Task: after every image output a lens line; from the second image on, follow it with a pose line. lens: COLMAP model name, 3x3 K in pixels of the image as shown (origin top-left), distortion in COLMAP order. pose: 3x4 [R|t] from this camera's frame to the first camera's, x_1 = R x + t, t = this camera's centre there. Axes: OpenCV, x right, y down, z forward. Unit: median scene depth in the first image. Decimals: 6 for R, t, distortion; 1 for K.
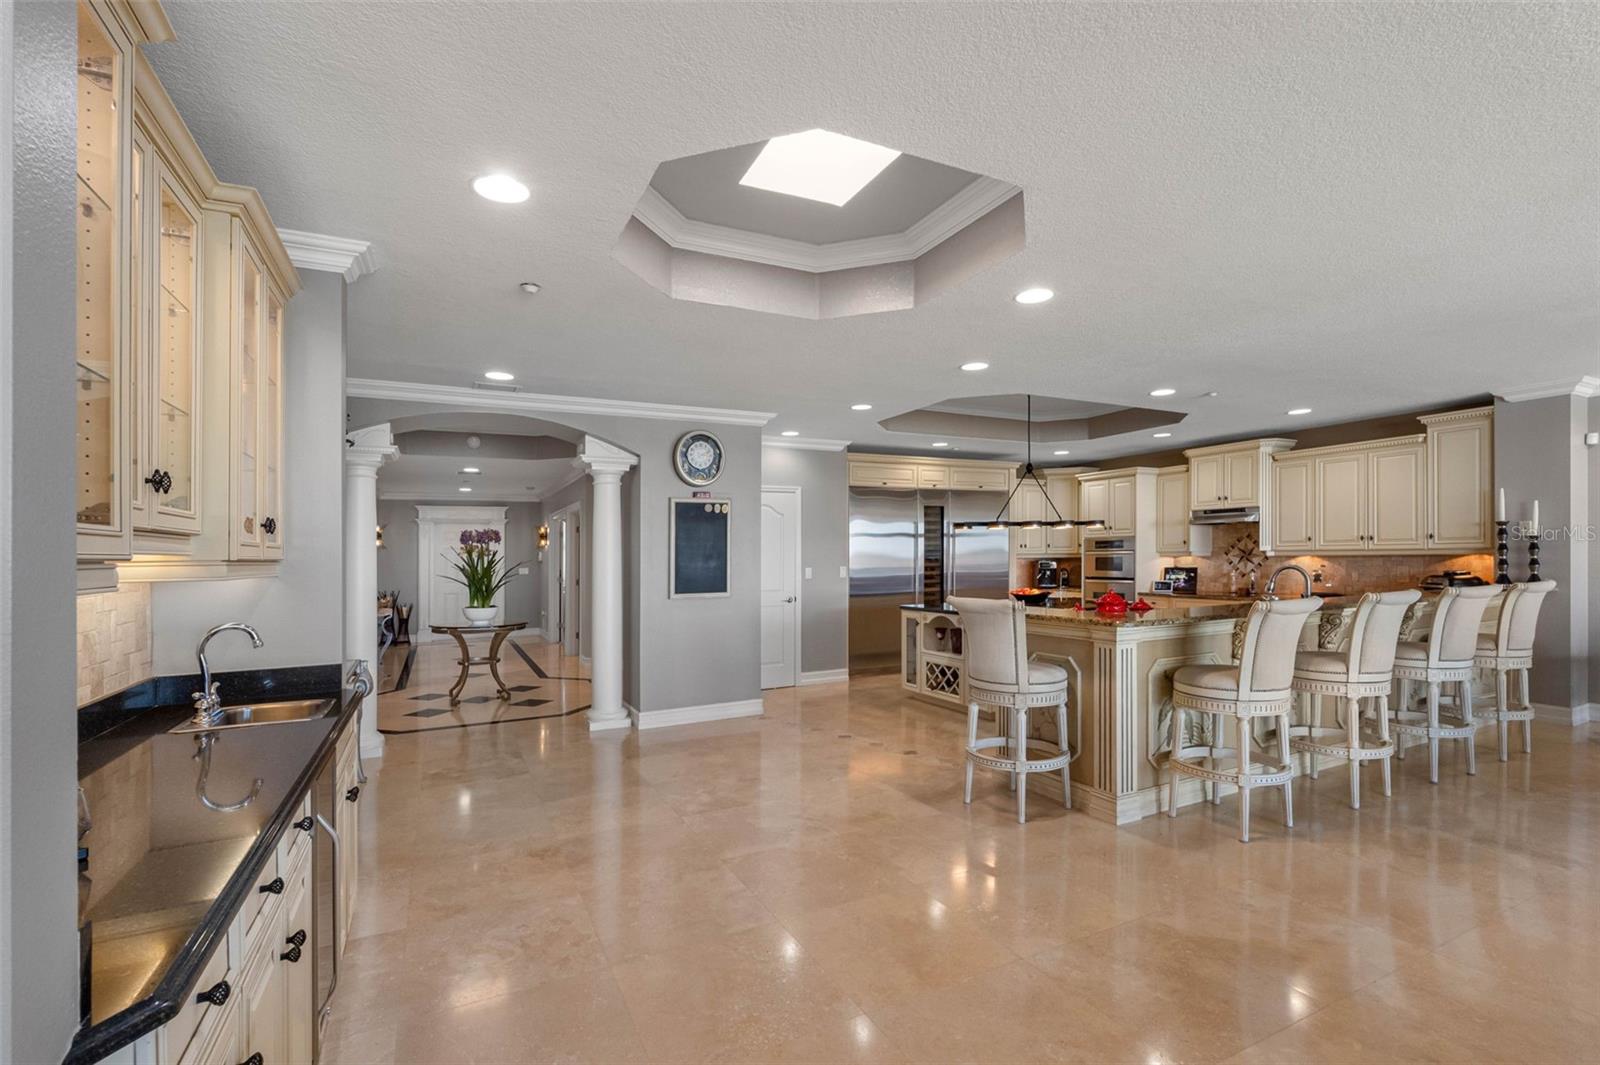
lens RADIAL K [[717.4, 0, 803.5], [0, 717.4, 557.3], [0, 0, 1]] dist [-0.008871, 0.000269]
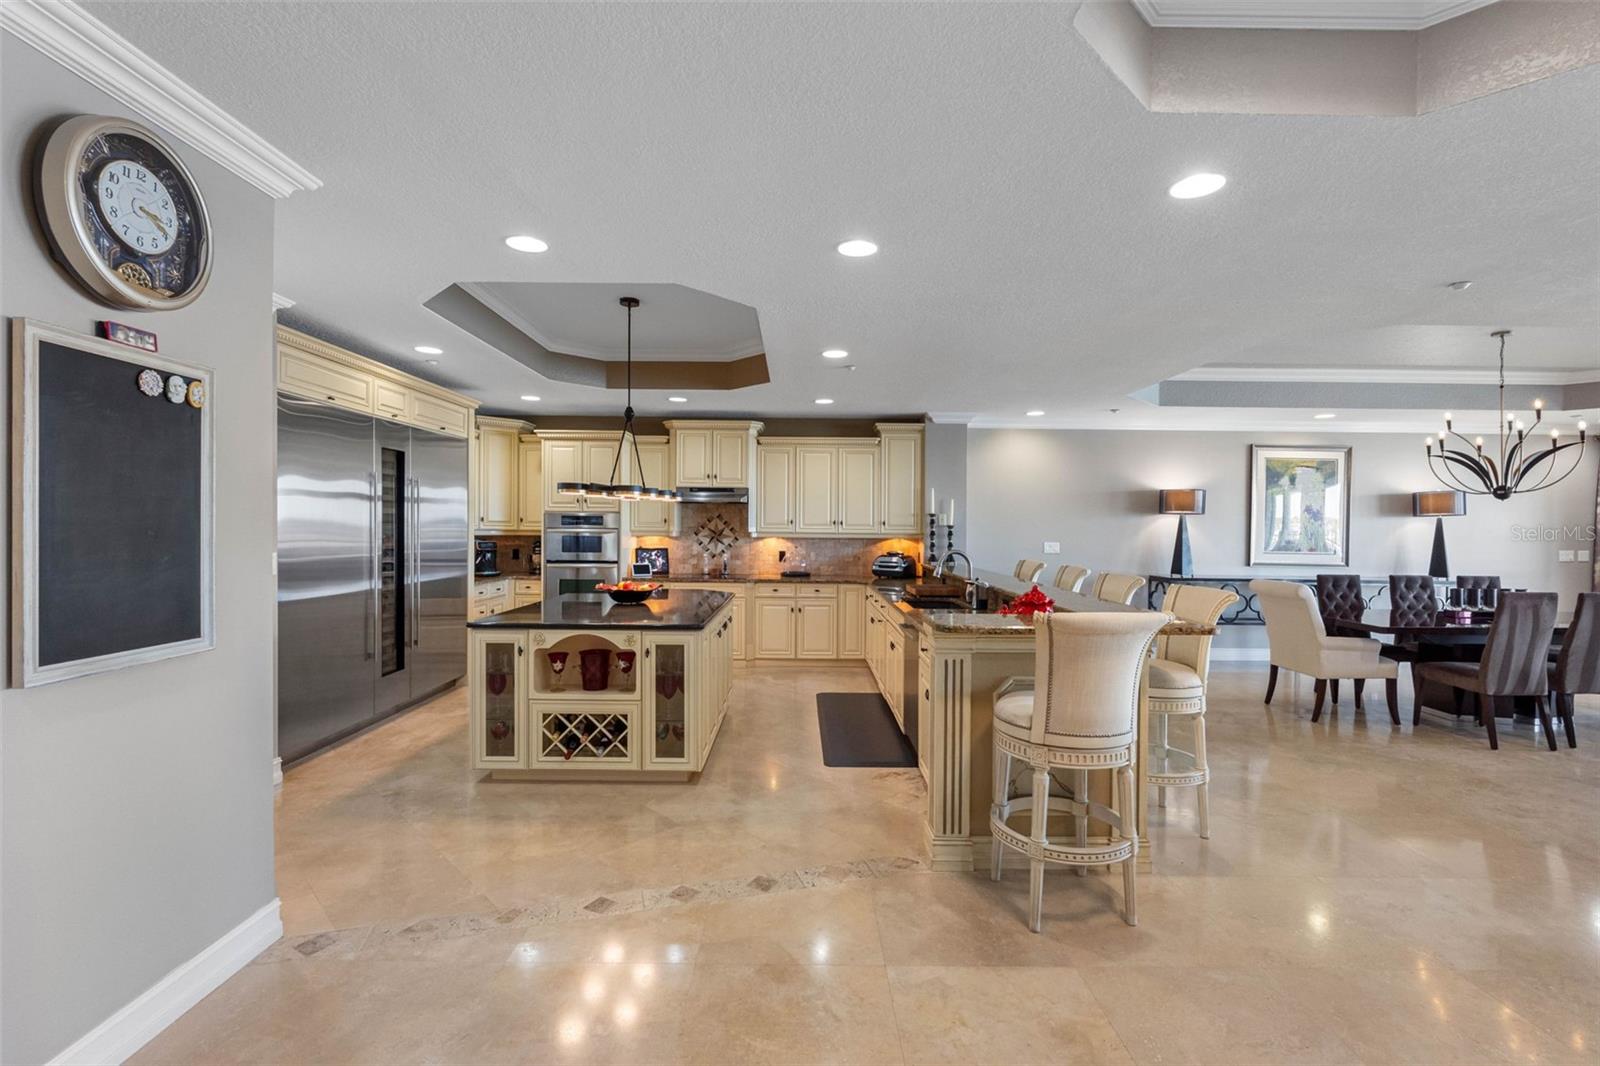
lens RADIAL K [[717.4, 0, 796.2], [0, 717.4, 544.1], [0, 0, 1]] dist [-0.008871, 0.000269]
pose [[0.444023, -0.002683, 0.896012, -0.239233], [-0.014717, 0.999839, 0.010287, -0.003715], [-0.895895, -0.017754, 0.443912, 0.494215]]
